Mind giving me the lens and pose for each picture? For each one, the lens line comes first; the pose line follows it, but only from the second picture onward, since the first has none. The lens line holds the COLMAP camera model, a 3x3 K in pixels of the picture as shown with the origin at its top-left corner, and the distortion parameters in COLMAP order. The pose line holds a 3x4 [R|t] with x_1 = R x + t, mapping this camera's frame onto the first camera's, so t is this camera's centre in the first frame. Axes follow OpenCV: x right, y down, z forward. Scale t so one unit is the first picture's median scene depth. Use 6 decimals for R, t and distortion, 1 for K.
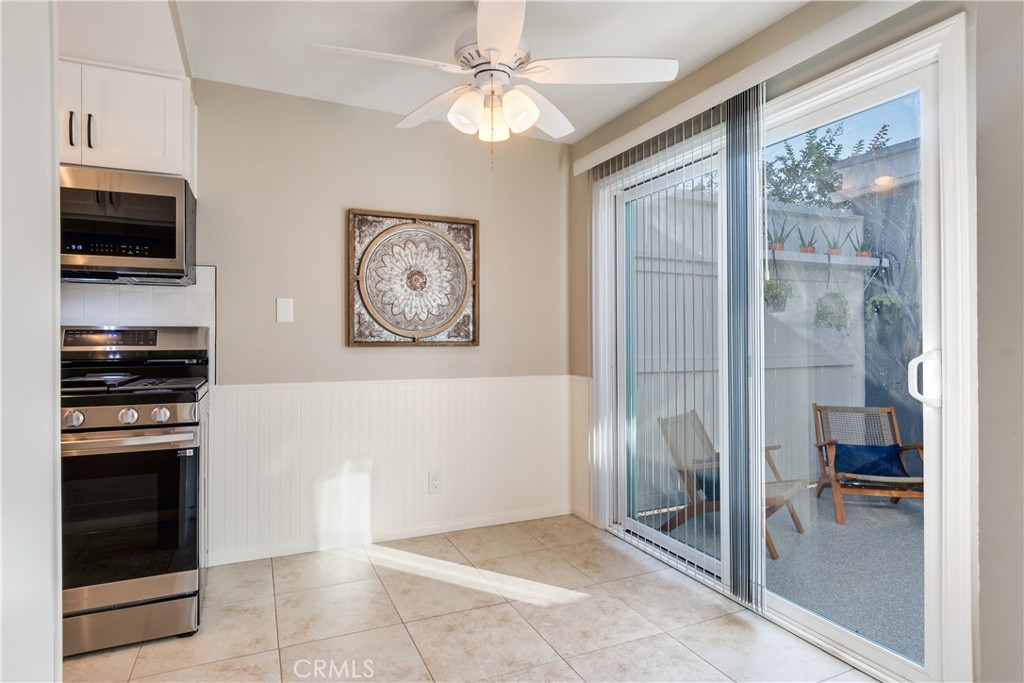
lens RADIAL K [[549.0, 0, 506.9], [0, 549.0, 340.4], [0, 0, 1]] dist [-0.013057, -0.001518]
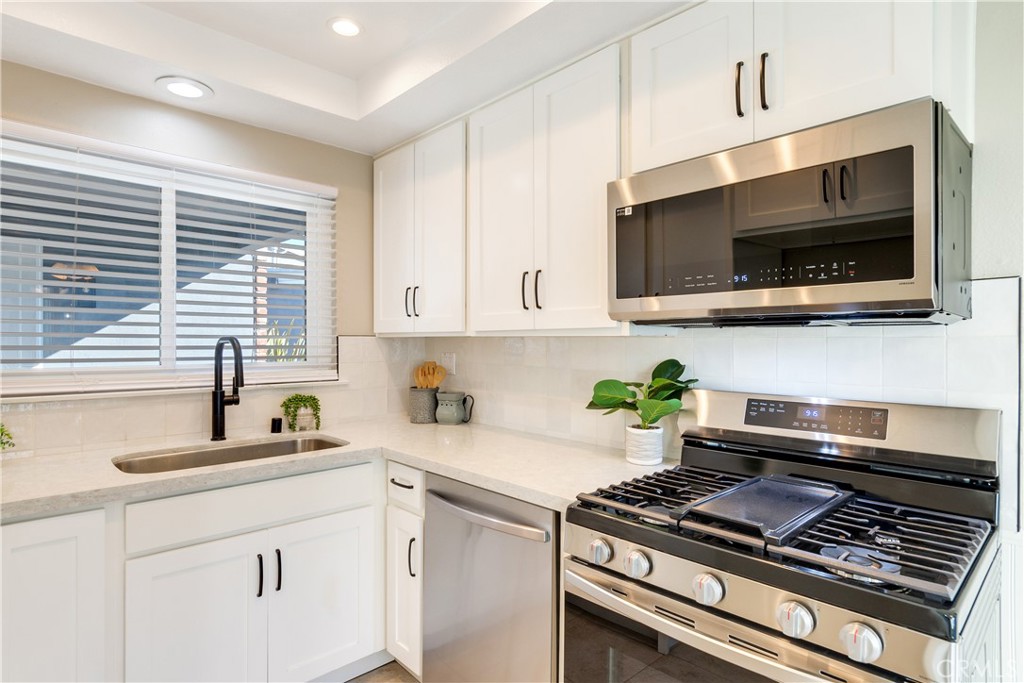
lens RADIAL K [[549.0, 0, 506.0], [0, 549.0, 343.5], [0, 0, 1]] dist [-0.013057, -0.001518]
pose [[0.307086, 0.004473, -0.951671, -0.263530], [-0.004941, 0.999983, 0.003106, -0.090381], [0.951669, 0.003749, 0.307103, 0.512292]]
